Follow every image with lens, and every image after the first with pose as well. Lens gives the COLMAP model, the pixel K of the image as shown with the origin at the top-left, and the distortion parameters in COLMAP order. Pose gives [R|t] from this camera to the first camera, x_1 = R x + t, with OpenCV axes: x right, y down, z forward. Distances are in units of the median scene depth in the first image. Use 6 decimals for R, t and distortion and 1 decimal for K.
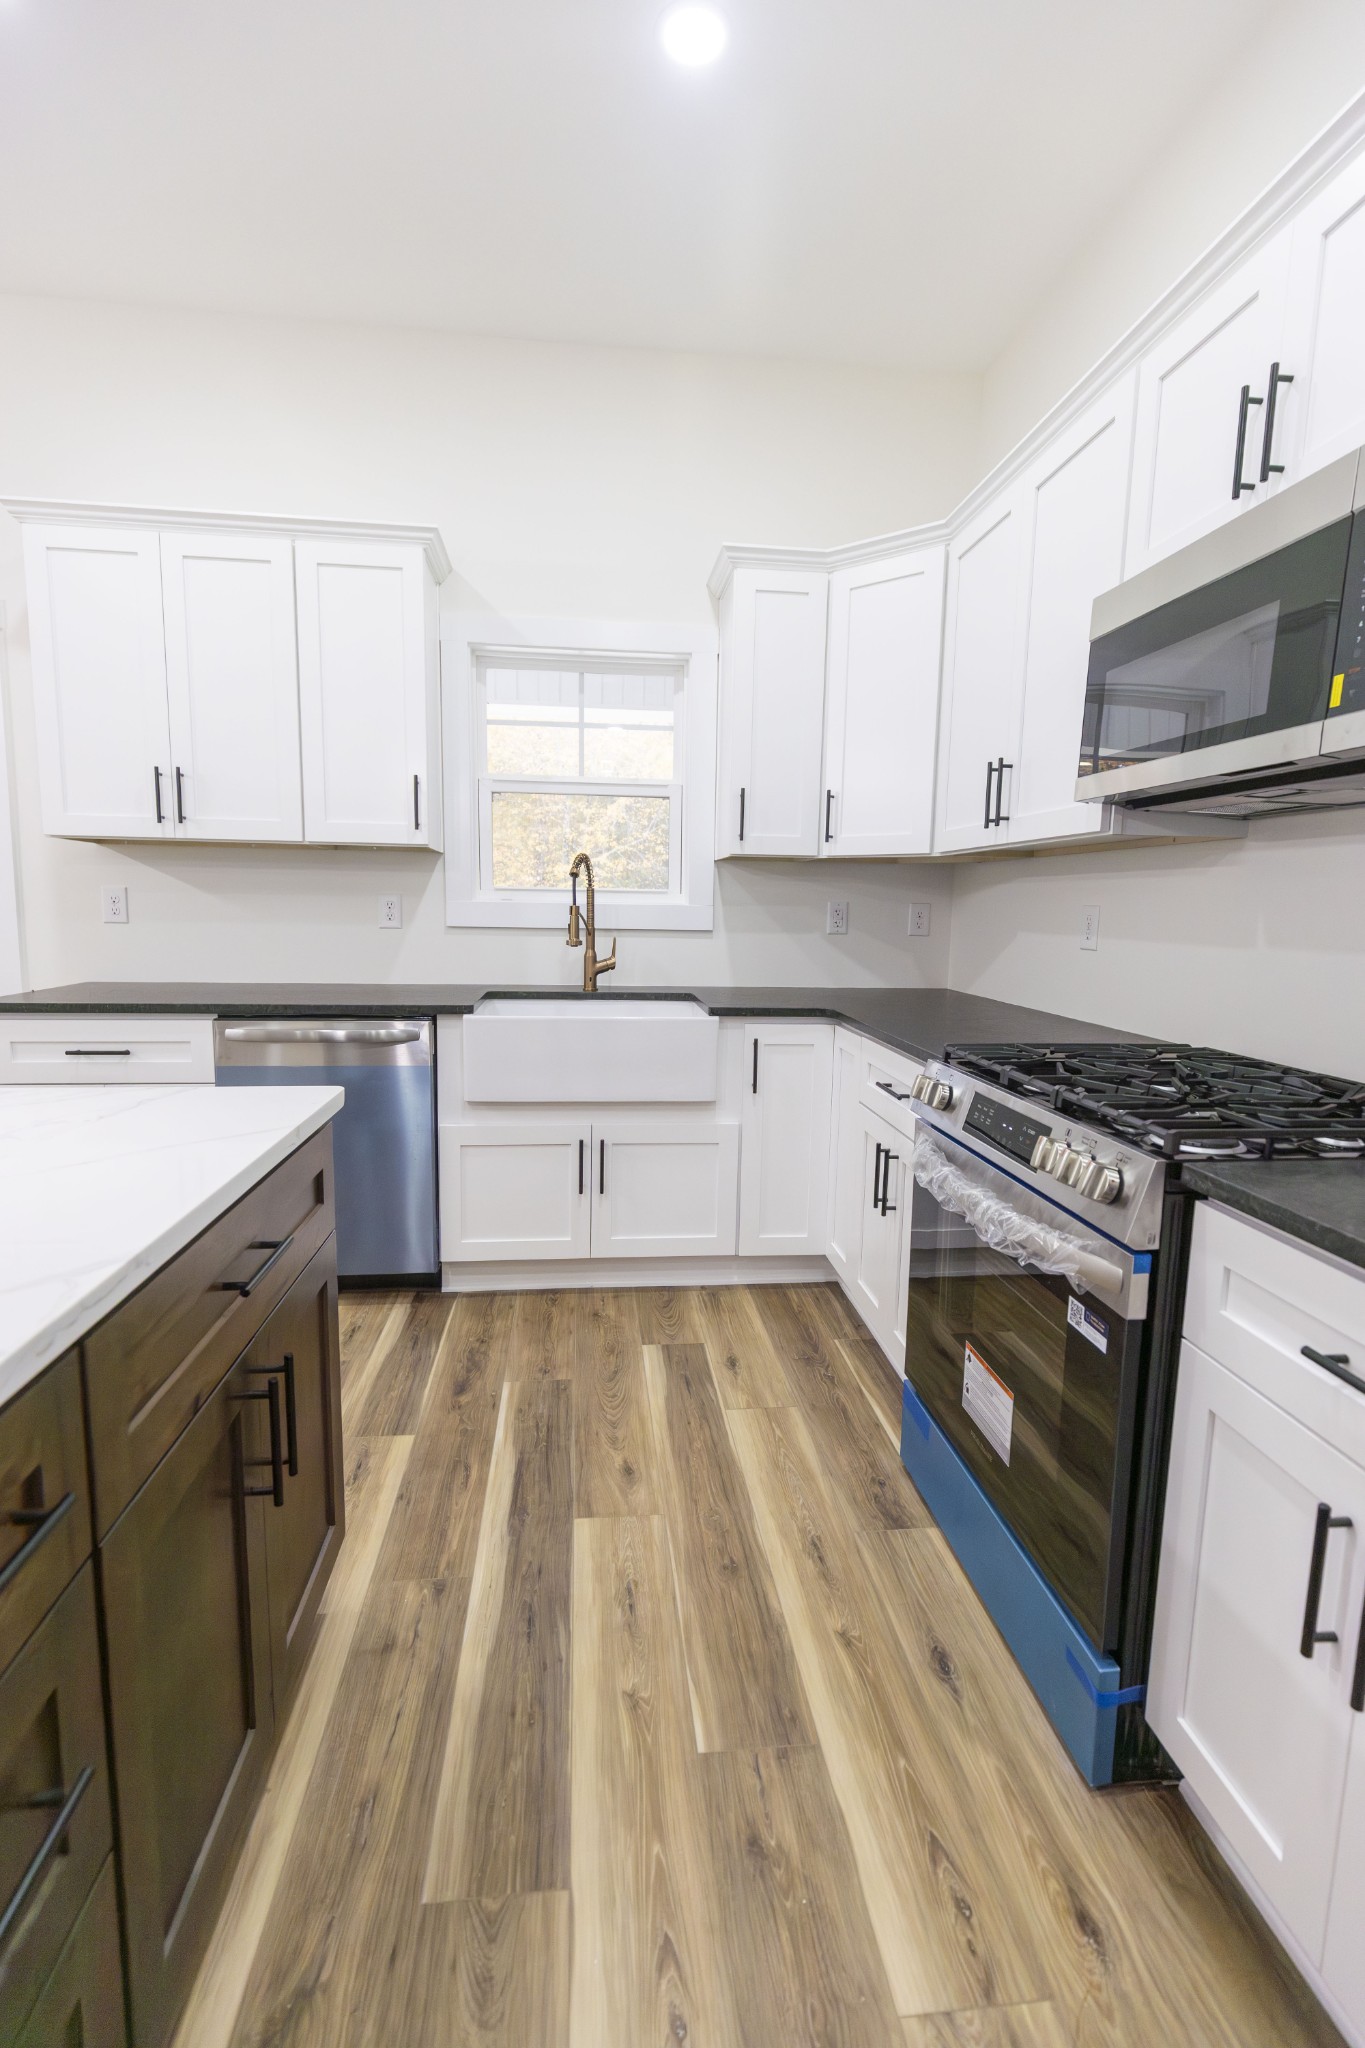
lens RADIAL K [[919.1, 0, 679.0], [0, 919.1, 1025.0], [0, 0, 1]] dist [0.009882, -0.001462]
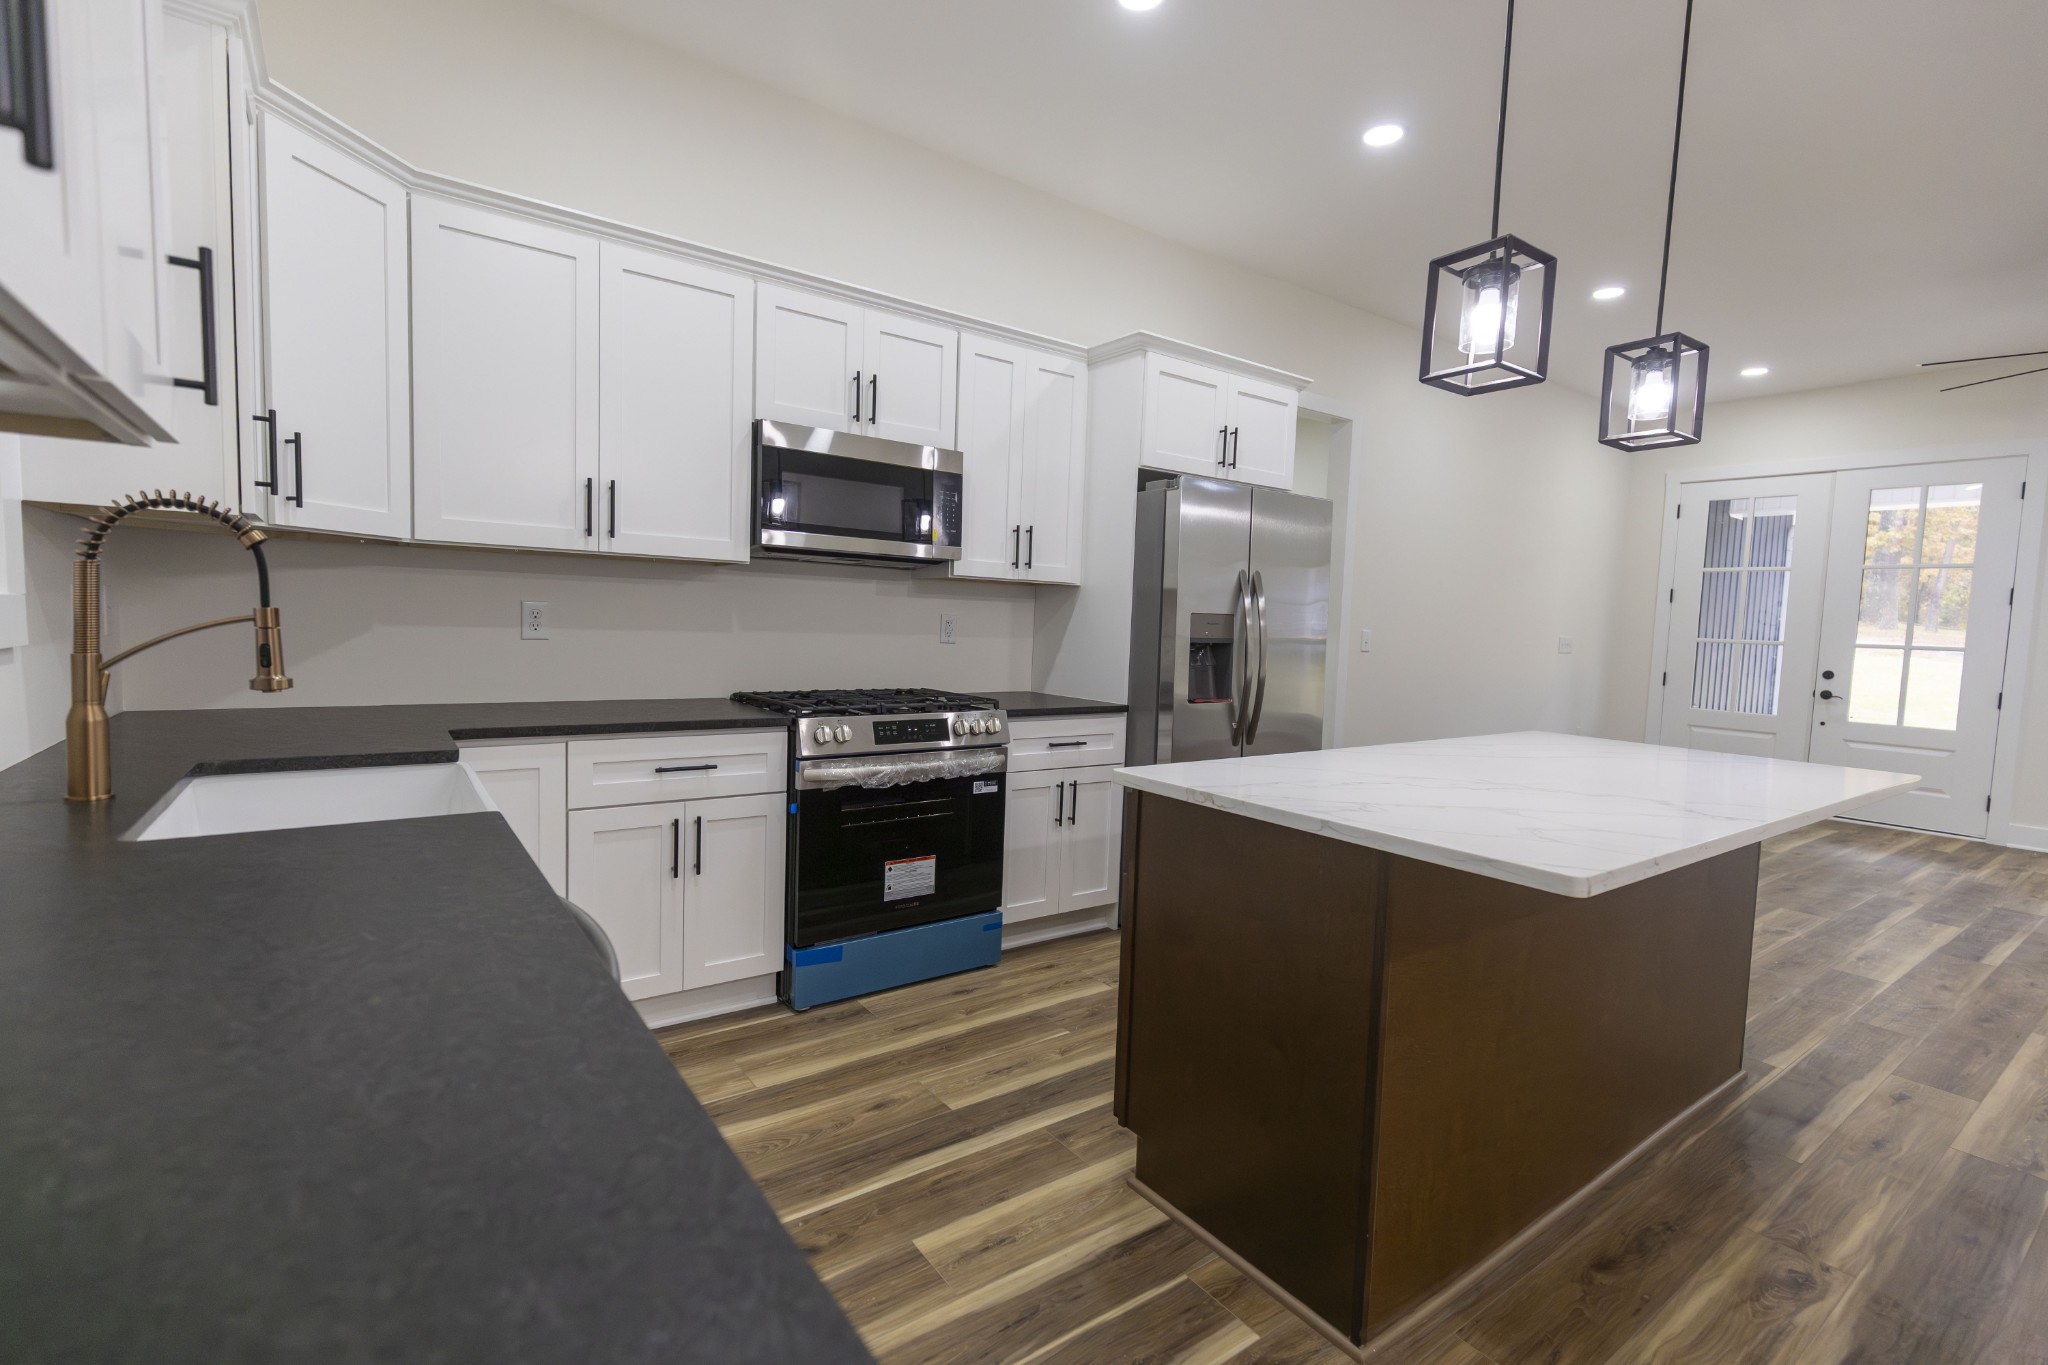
lens RADIAL K [[919.1, 0, 1023.0], [0, 919.1, 679.8], [0, 0, 1]] dist [0.009882, -0.001462]
pose [[-0.499567, -0.092461, 0.861327, -0.822510], [0.071464, 0.986500, 0.147348, -0.151827], [-0.863322, 0.135164, -0.486215, 1.004222]]
